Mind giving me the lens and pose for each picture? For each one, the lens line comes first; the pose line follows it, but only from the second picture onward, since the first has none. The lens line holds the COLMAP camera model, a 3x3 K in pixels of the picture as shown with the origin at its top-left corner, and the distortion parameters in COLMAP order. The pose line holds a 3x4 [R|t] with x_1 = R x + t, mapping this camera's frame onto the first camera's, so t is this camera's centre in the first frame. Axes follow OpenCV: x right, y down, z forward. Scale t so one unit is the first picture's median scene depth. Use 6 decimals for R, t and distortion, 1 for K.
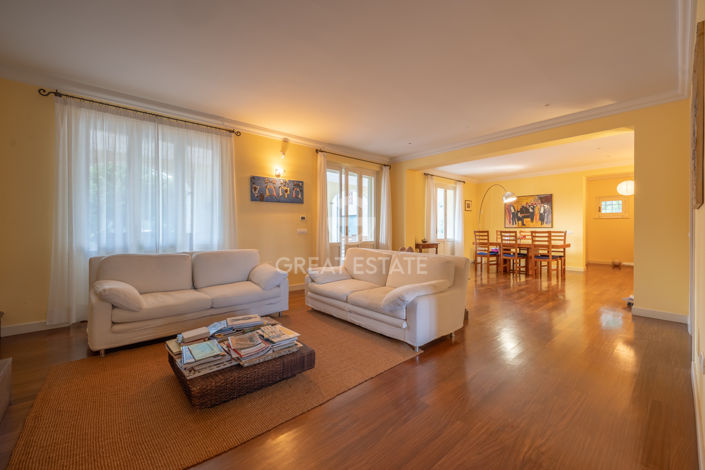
lens RADIAL K [[287.9, 0, 347.1], [0, 287.9, 231.2], [0, 0, 1]] dist [0.000737, -0.000404]
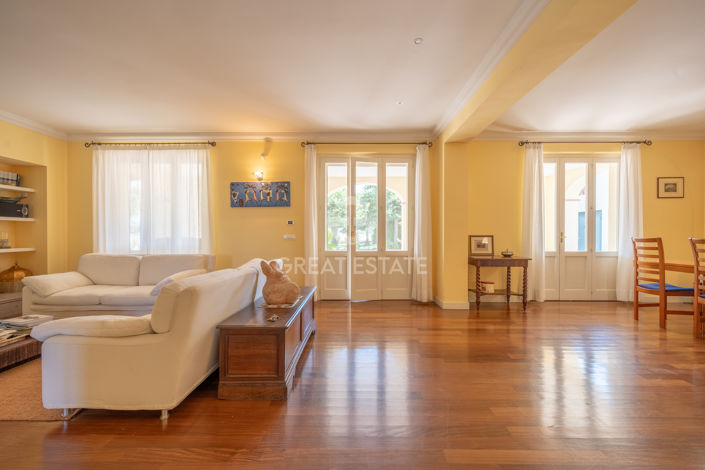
lens RADIAL K [[287.9, 0, 353.8], [0, 287.9, 236.2], [0, 0, 1]] dist [0.000737, -0.000404]
pose [[0.753911, 0.003339, -0.656968, 0.564101], [-0.004139, 0.999991, 0.000334, -0.003349], [0.656964, 0.002467, 0.753918, 0.437510]]
